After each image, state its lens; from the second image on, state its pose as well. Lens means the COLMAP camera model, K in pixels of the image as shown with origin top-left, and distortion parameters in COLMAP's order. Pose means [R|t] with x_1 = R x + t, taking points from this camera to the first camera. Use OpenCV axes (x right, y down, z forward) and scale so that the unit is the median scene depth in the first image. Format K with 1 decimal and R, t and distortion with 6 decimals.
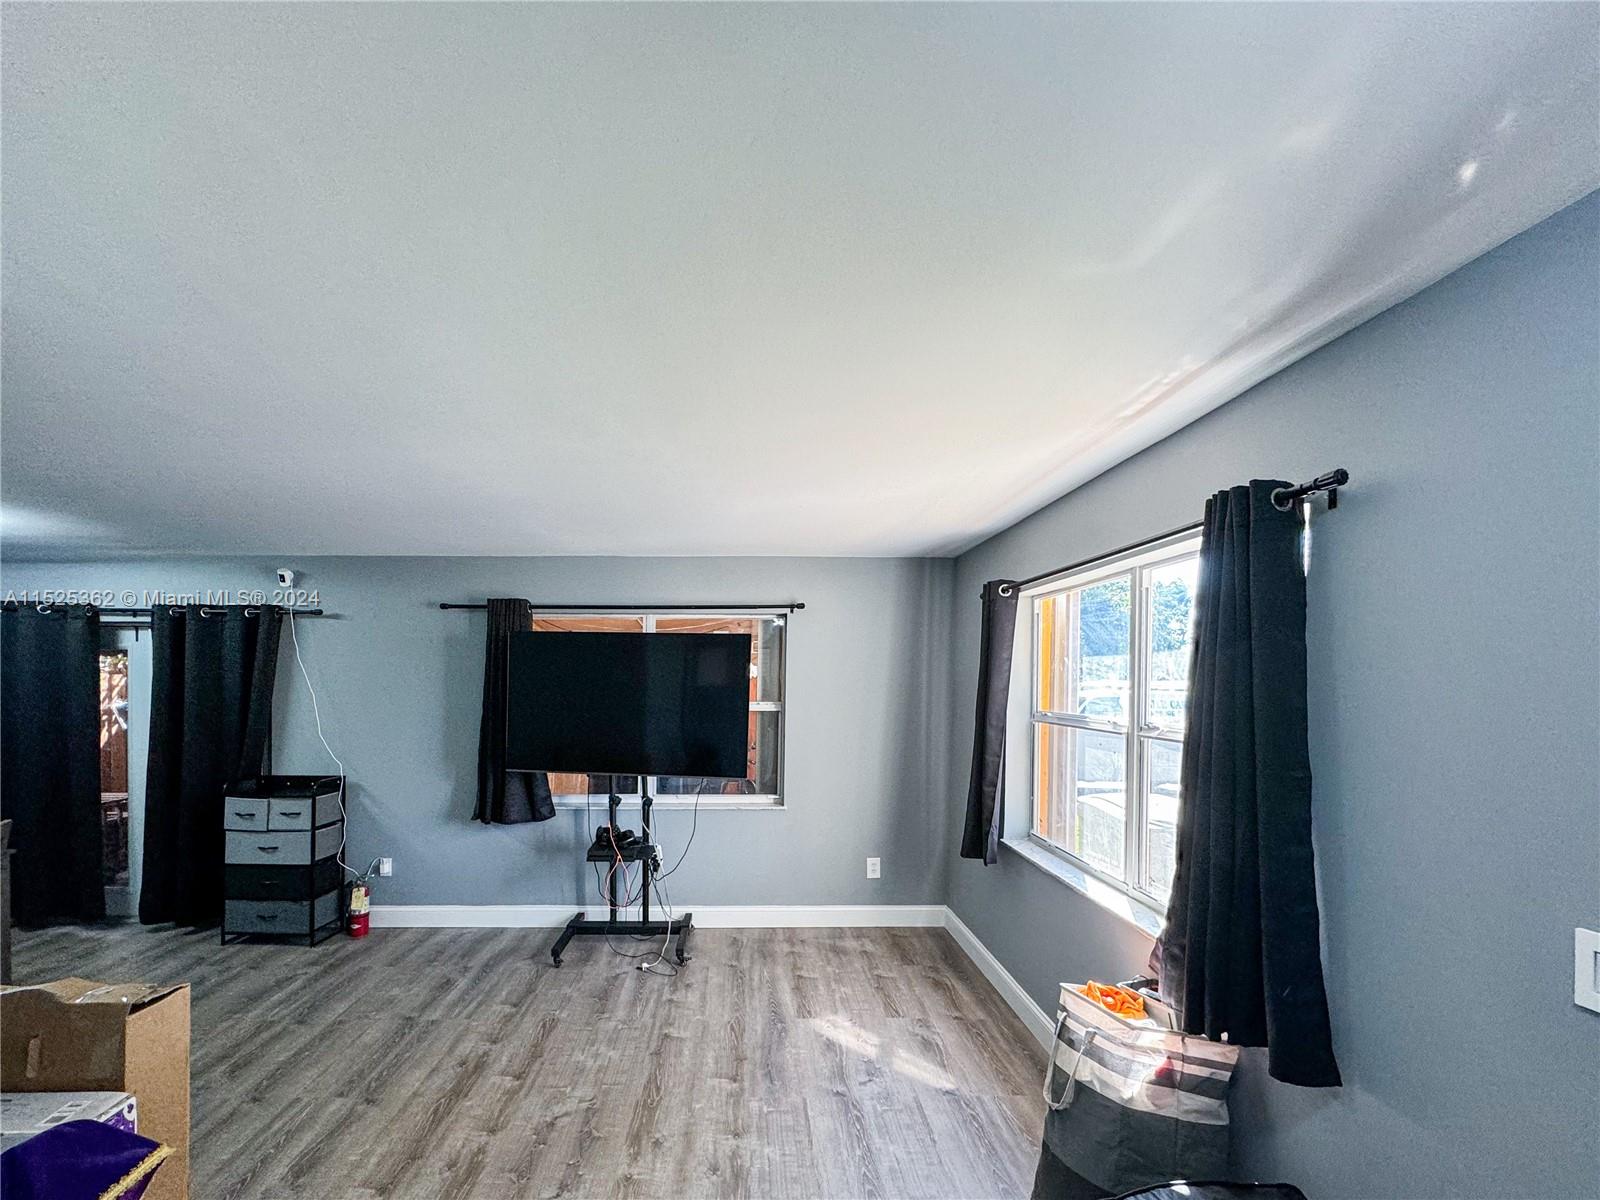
lens RADIAL K [[639.0, 0, 765.5], [0, 639.0, 673.3], [0, 0, 1]] dist [-0.003160, 0.000144]
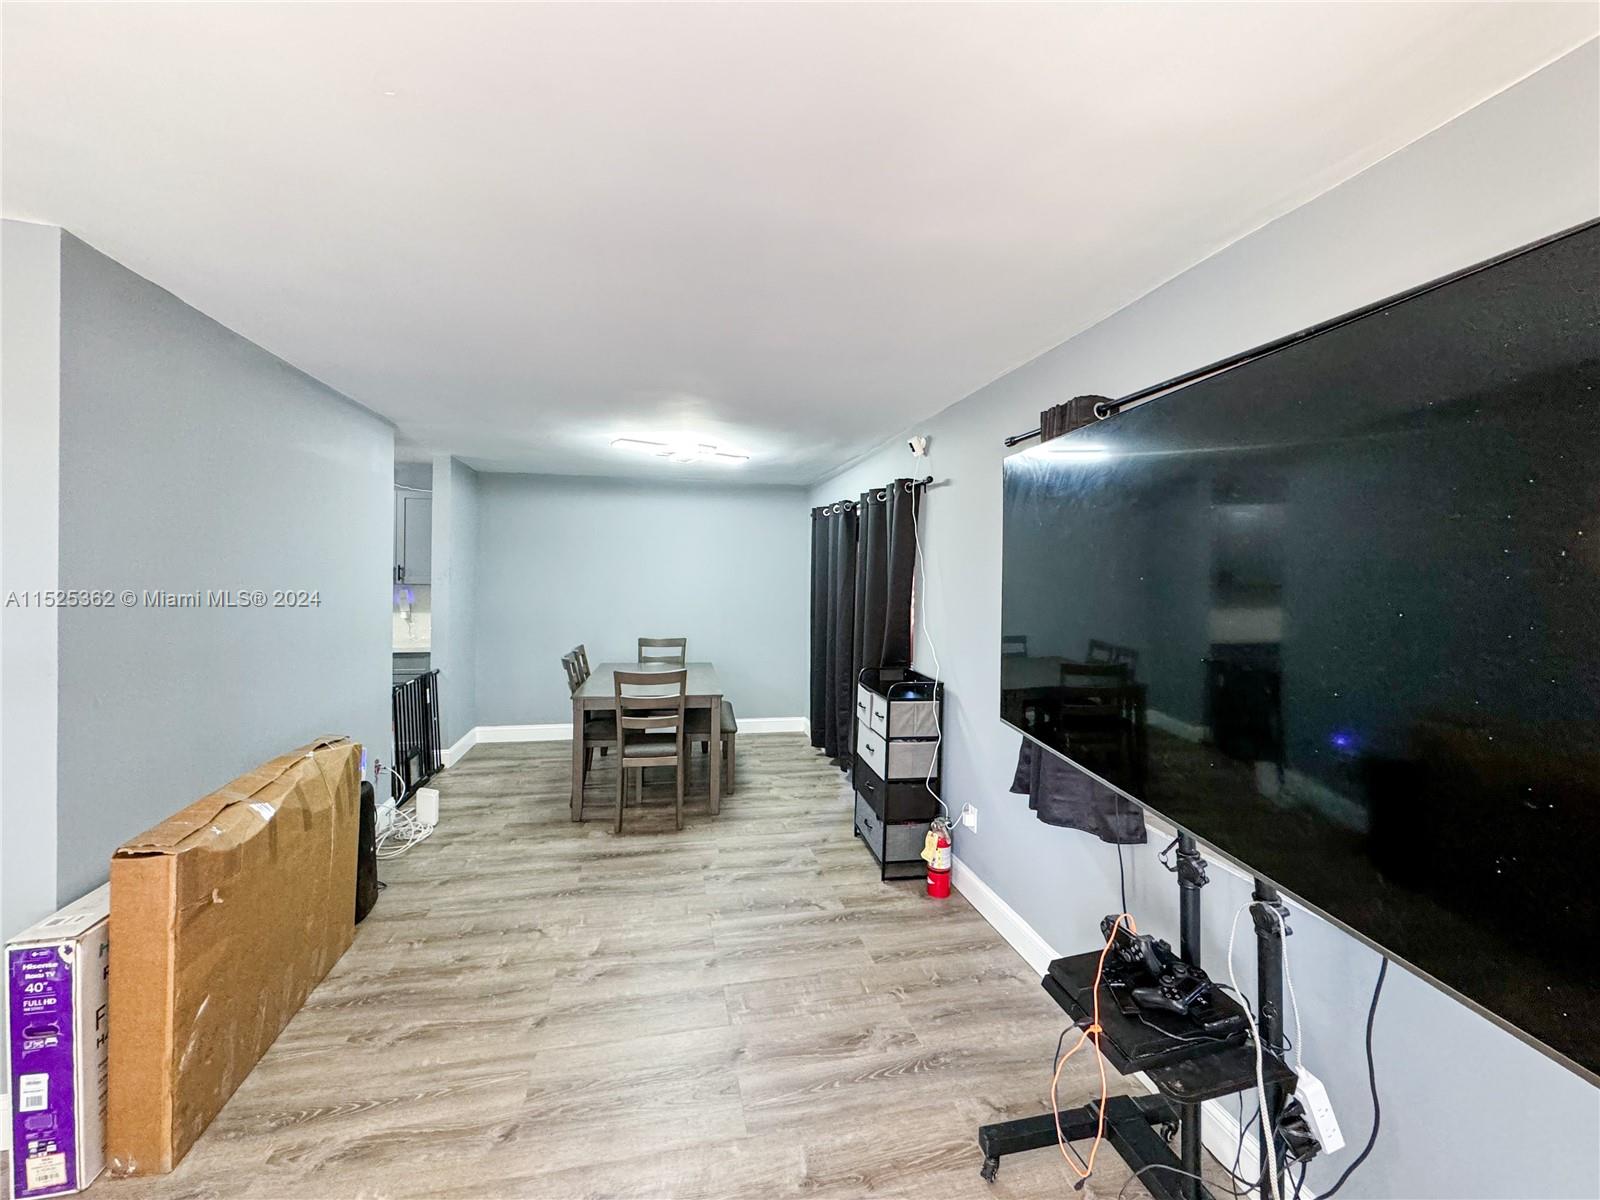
lens RADIAL K [[639.0, 0, 801.0], [0, 639.0, 570.3], [0, 0, 1]] dist [-0.003160, 0.000144]
pose [[0.194836, -0.006660, -0.980813, 0.083677], [0.002116, 0.999977, -0.006369, 0.027467], [0.980834, -0.000834, 0.194845, 0.688687]]
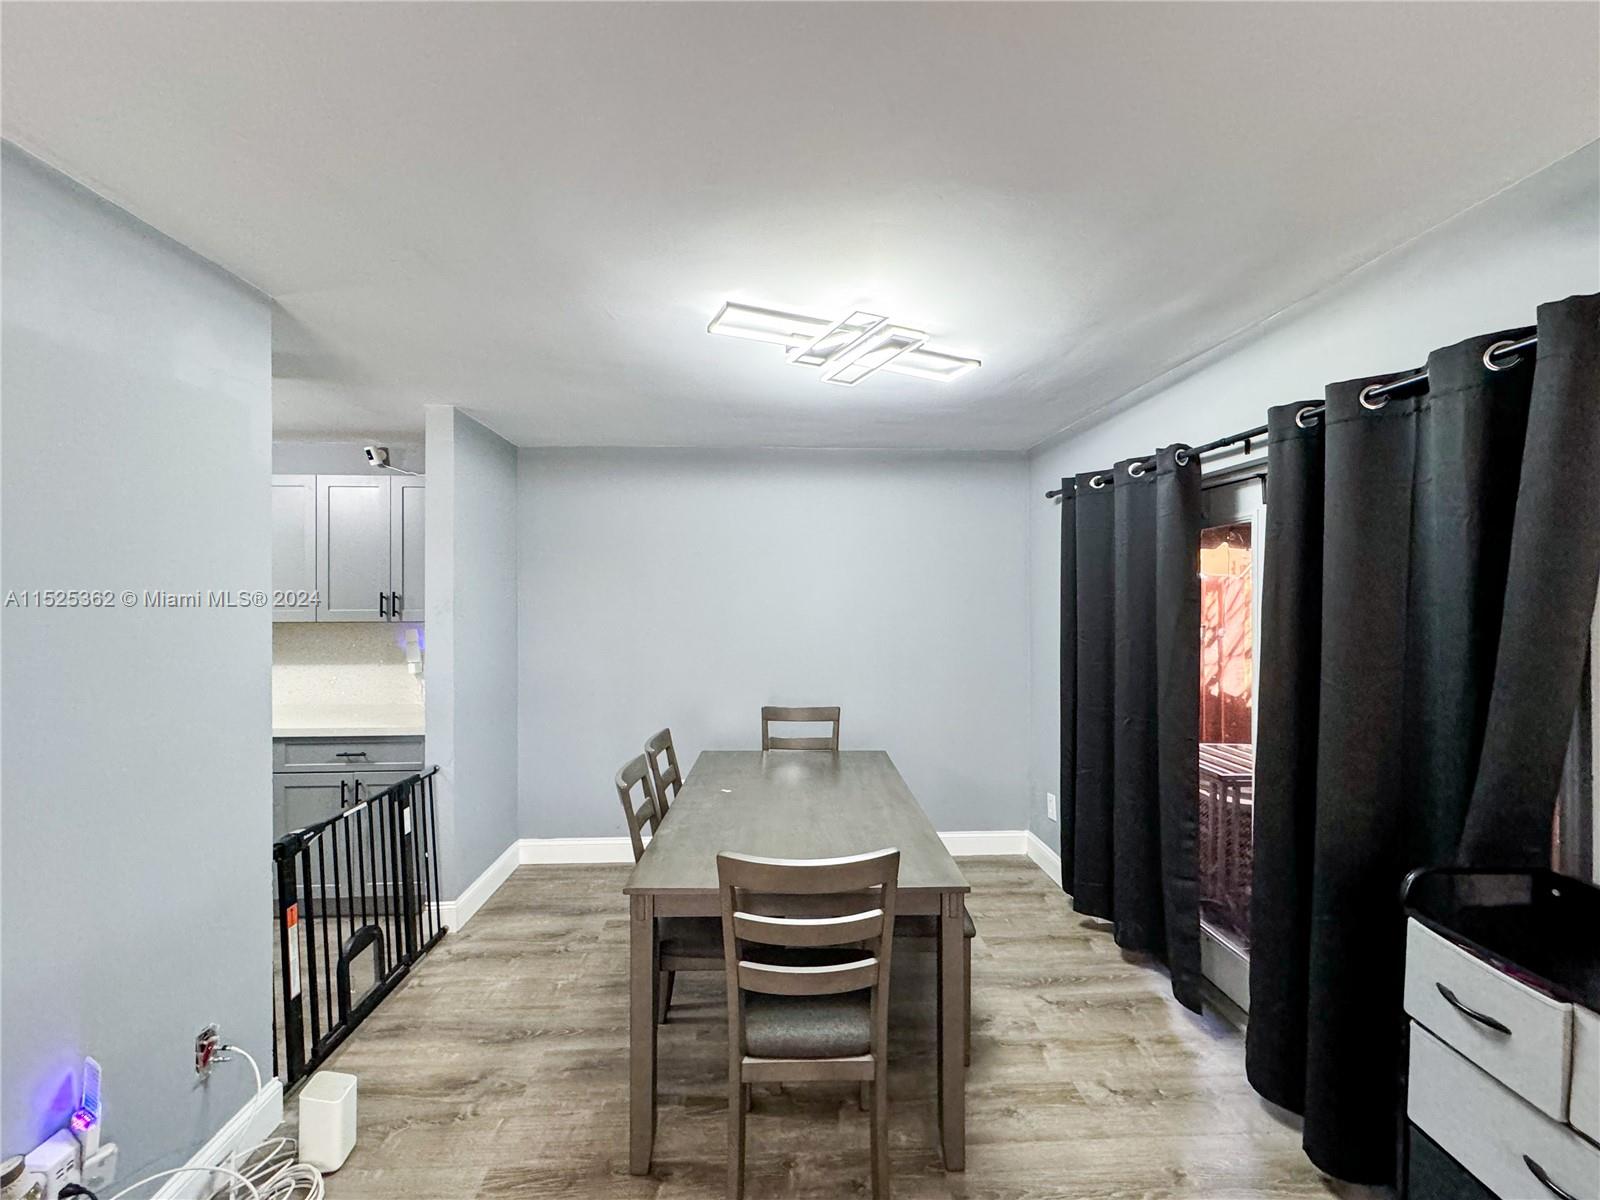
lens RADIAL K [[639.0, 0, 807.2], [0, 639.0, 608.8], [0, 0, 1]] dist [-0.003160, 0.000144]
pose [[0.035736, 0.017824, -0.999202, -0.504687], [0.014736, 0.999723, 0.018360, 0.022192], [0.999253, -0.015380, 0.035463, 0.644570]]
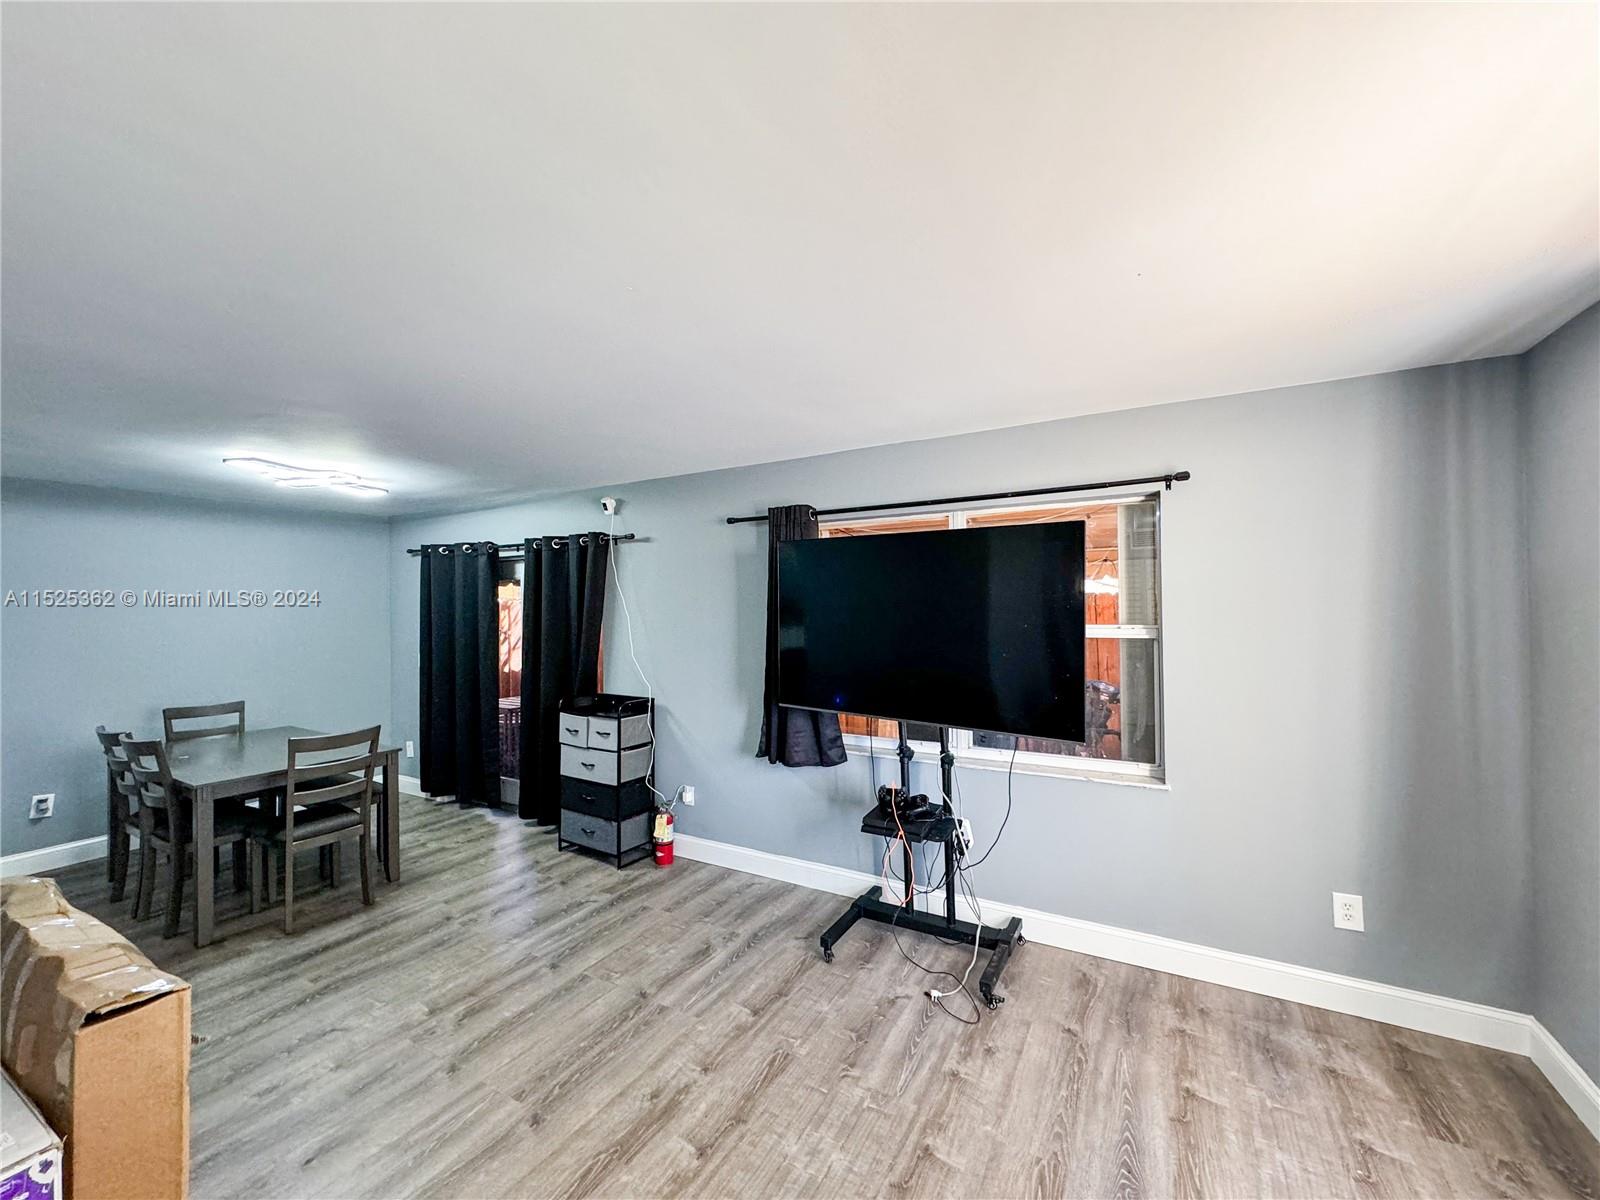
lens RADIAL K [[639.0, 0, 793.6], [0, 639.0, 580.5], [0, 0, 1]] dist [-0.003160, 0.000144]
pose [[0.853314, -0.033583, -0.520315, 0.056049], [0.021778, 0.999348, -0.028786, 0.010676], [0.520943, 0.013232, 0.853489, 0.266804]]
